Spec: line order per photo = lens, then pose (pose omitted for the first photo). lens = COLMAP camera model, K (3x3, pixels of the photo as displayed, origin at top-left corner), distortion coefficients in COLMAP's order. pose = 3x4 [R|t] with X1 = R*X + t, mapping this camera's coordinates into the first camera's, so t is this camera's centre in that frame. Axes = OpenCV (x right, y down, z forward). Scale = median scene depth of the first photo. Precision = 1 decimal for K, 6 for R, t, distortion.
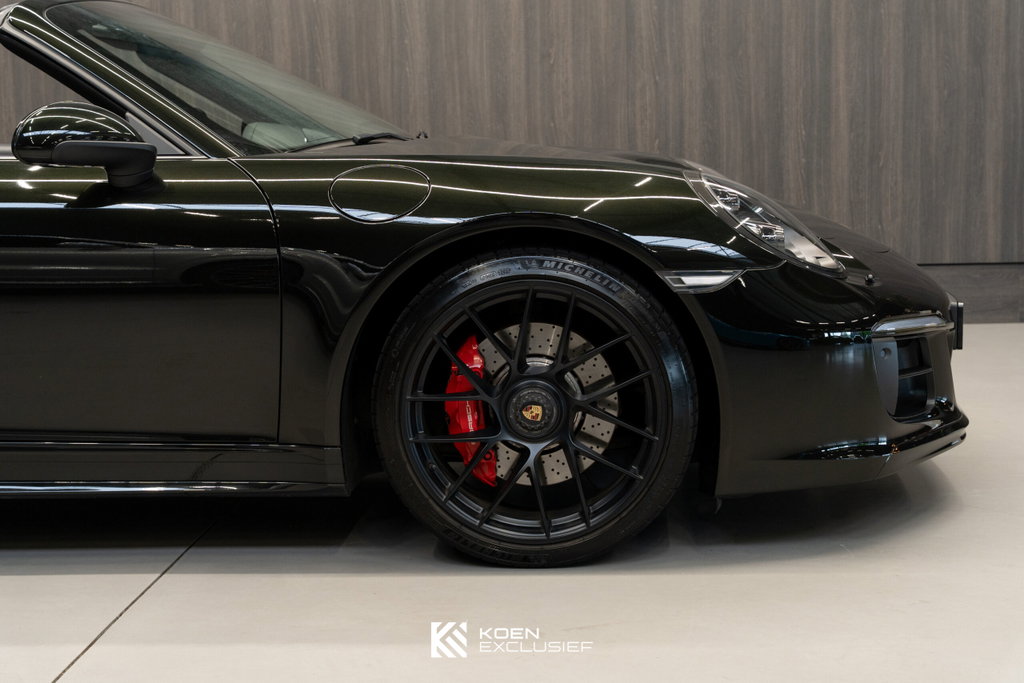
lens RADIAL K [[1650.4, 0, 533.4], [0, 1650.4, 342.4], [0, 0, 1]] dist [0.008203, 0.034556]
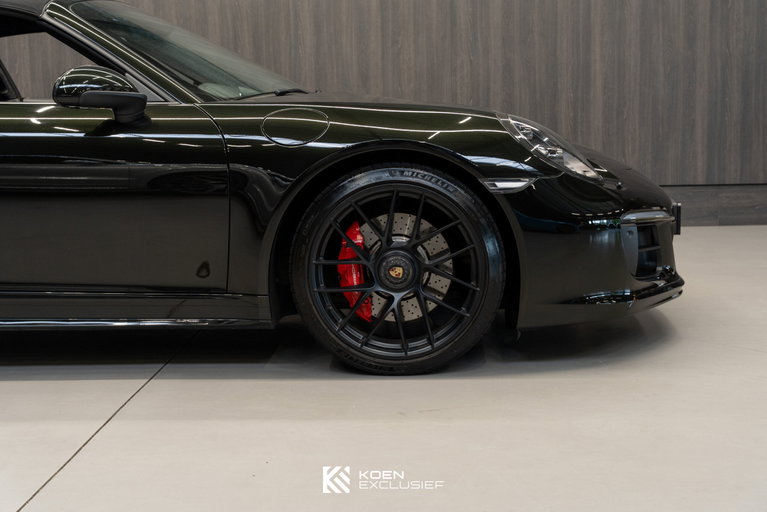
lens RADIAL K [[1167.4, 0, 383.5], [0, 1167.4, 256.0], [0, 0, 1]] dist [0.001681, 0.045373]
pose [[0.999979, 0.002013, 0.006227, -0.017143], [-0.002039, 0.999989, 0.004169, 0.021271], [-0.006218, -0.004182, 0.999972, -0.061916]]
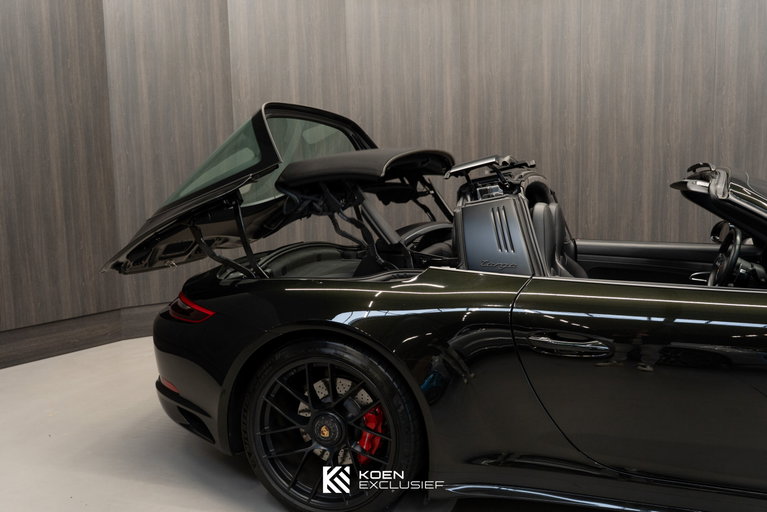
lens RADIAL K [[683.3, 0, 383.5], [0, 683.3, 256.0], [0, 0, 1]] dist [0.003966, -0.007176]
pose [[0.962511, 0.033834, -0.269126, -0.437749], [-0.037173, 0.999282, -0.007319, -0.120189], [0.268685, 0.017049, 0.963077, 0.319647]]
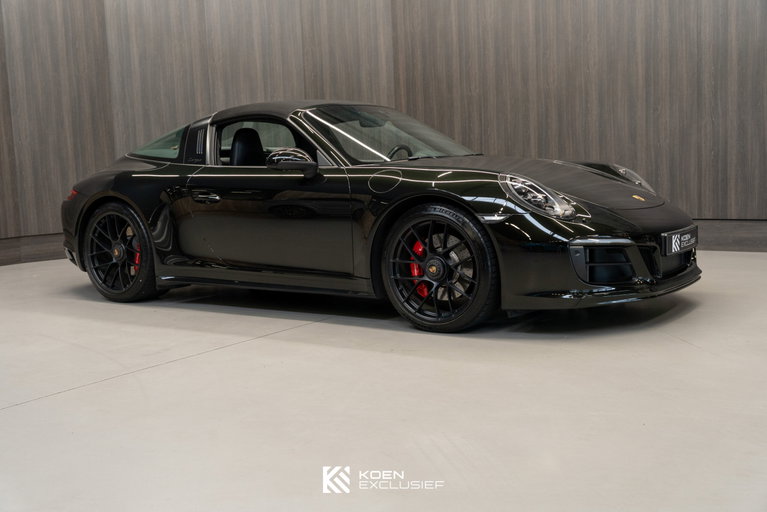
lens RADIAL K [[908.0, 0, 383.5], [0, 908.0, 256.0], [0, 0, 1]] dist [0.007857, 0.010395]
pose [[0.847062, 0.050647, -0.529076, 0.601945], [-0.051040, 0.998600, 0.013878, 0.006676], [0.529038, 0.015249, 0.848461, -0.184309]]
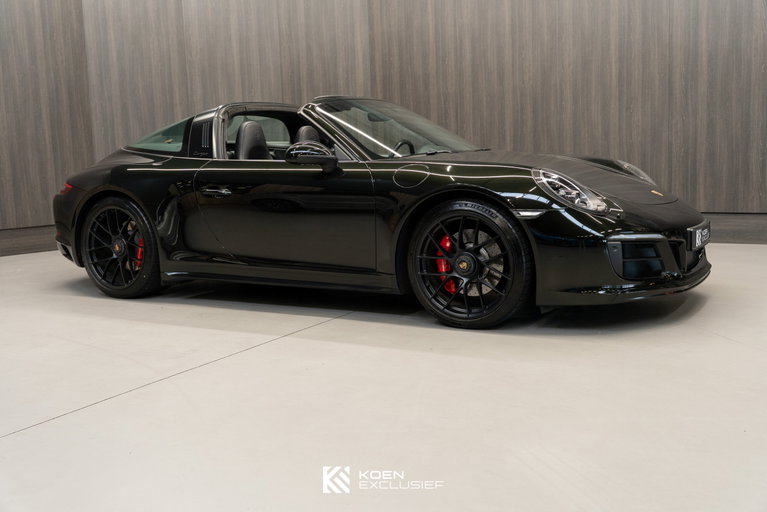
lens RADIAL K [[835.1, 0, 383.5], [0, 835.1, 256.0], [0, 0, 1]] dist [-0.008536, 0.043751]
pose [[0.889559, 0.054284, -0.453584, 0.418582], [-0.048350, 0.998526, 0.024679, 0.003369], [0.454255, -0.000023, 0.890872, -0.152022]]
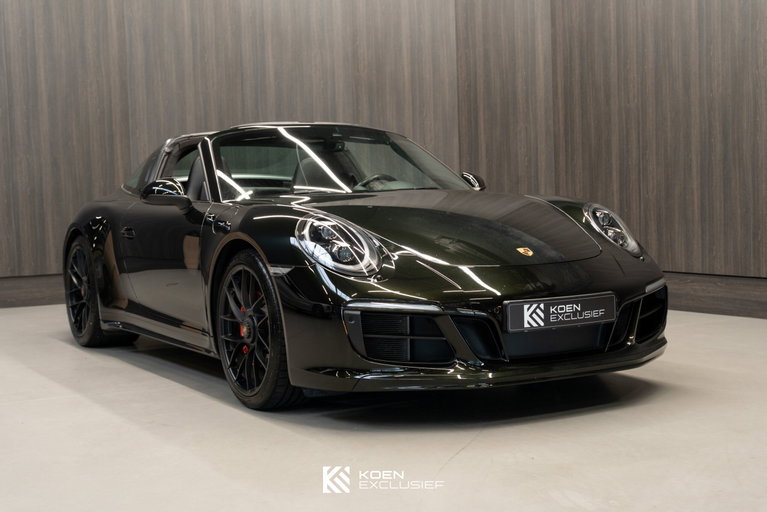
lens RADIAL K [[1153.8, 0, 383.5], [0, 1153.8, 256.0], [0, 0, 1]] dist [0.004146, 0.050658]
pose [[0.536619, 0.055961, -0.841967, 1.171679], [-0.096070, 0.995362, 0.004927, -0.065422], [0.838338, 0.078244, 0.539506, 0.336514]]
